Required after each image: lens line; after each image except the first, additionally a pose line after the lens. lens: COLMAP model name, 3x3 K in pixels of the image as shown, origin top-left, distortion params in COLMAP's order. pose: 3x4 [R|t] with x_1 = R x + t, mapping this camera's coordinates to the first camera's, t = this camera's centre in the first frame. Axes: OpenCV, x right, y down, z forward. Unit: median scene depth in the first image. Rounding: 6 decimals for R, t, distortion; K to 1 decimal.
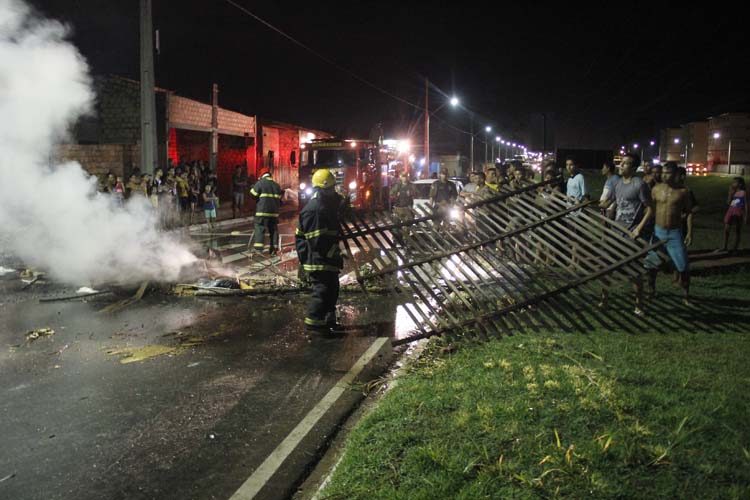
lens RADIAL K [[629.5, 0, 375.0], [0, 629.5, 250.0], [0, 0, 1]] dist [-0.175520, 0.156384]
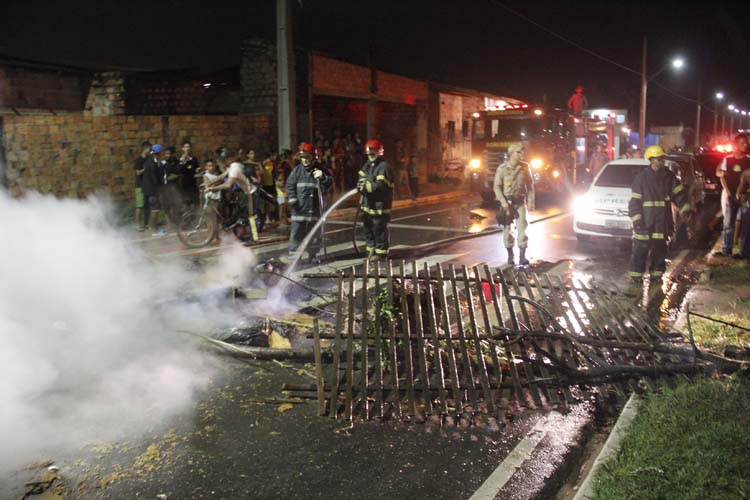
lens RADIAL K [[629.5, 0, 375.0], [0, 629.5, 250.0], [0, 0, 1]] dist [-0.175520, 0.156384]
pose [[0.945672, 0.050317, -0.321205, 0.030453], [-0.035235, 0.997994, 0.052598, -0.026016], [0.323207, -0.038423, 0.945548, 0.167249]]
